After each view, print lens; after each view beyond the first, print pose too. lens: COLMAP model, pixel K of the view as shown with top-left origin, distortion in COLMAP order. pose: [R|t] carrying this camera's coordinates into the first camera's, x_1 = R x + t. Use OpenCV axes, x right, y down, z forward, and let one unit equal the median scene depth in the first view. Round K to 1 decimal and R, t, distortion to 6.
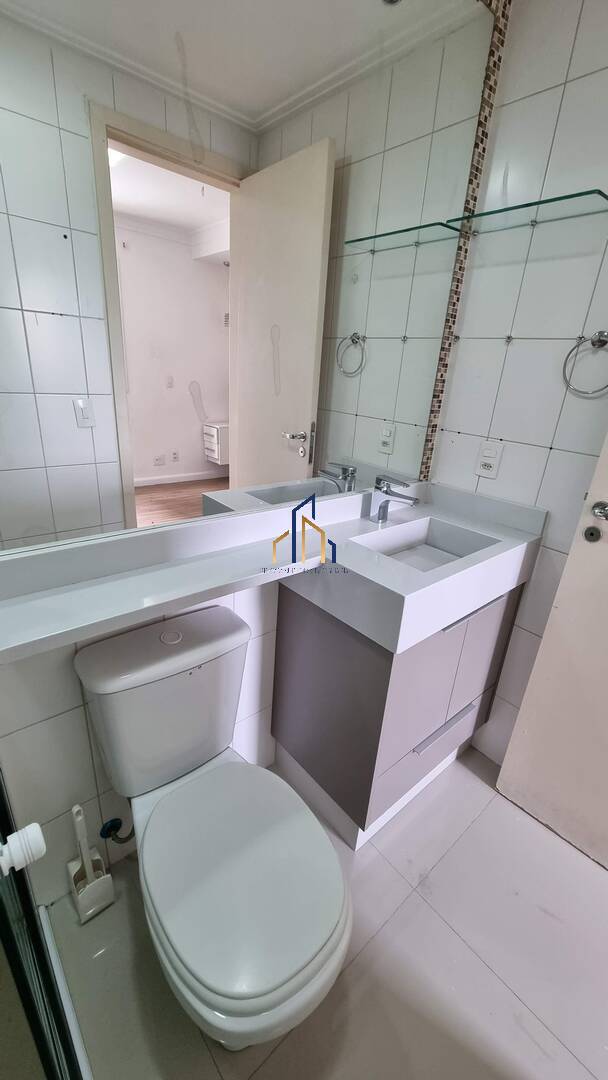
lens RADIAL K [[437.5, 0, 309.1], [0, 437.5, 548.3], [0, 0, 1]] dist [-0.001058, -0.001282]
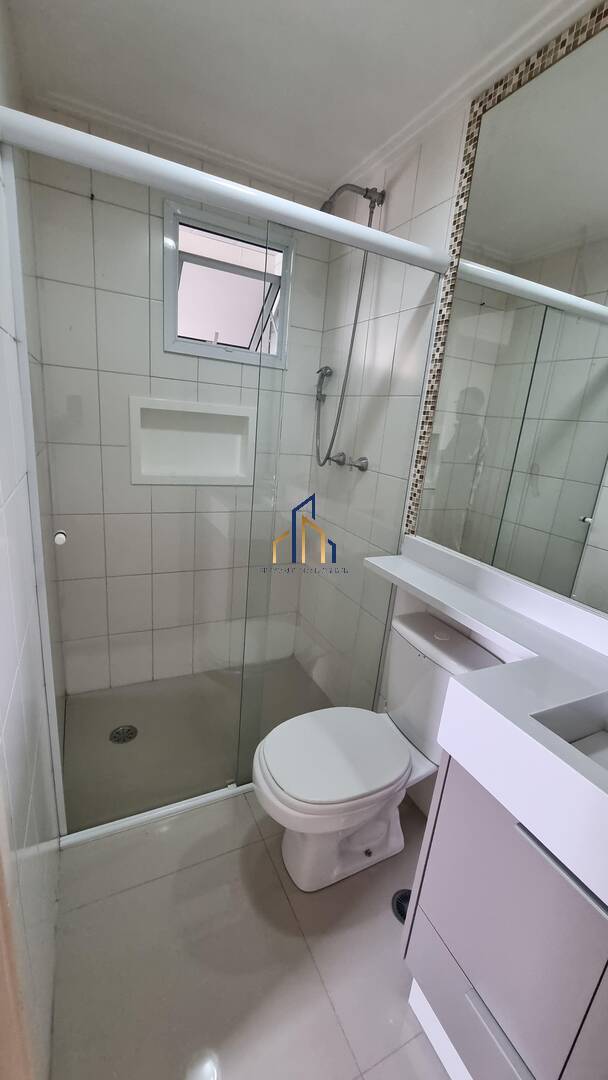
lens RADIAL K [[437.5, 0, 307.6], [0, 437.5, 543.0], [0, 0, 1]] dist [-0.001058, -0.001282]
pose [[-0.245952, 0.170291, -0.954206, 0.744305], [-0.468604, 0.840864, 0.270848, -0.152143], [0.848480, 0.513760, -0.127013, 0.483062]]
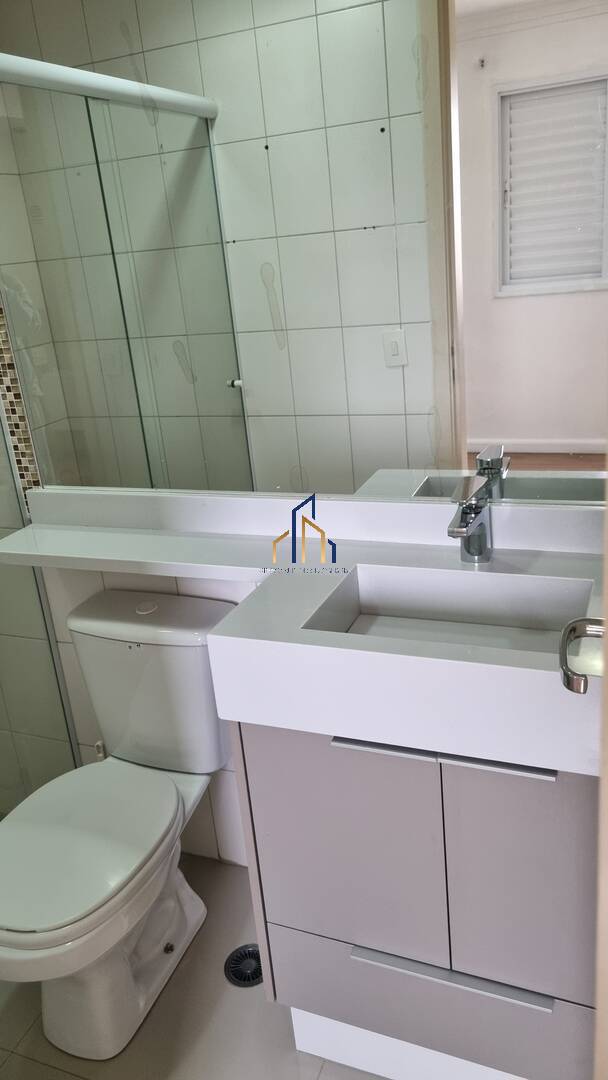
lens RADIAL K [[809.5, 0, 303.7], [0, 809.5, 534.8], [0, 0, 1]] dist [0.051474, -0.035972]
pose [[0.442242, 0.199196, -0.874496, 0.960938], [-0.217039, 0.969814, 0.111148, -0.156828], [0.870239, 0.140645, 0.472126, 0.322268]]
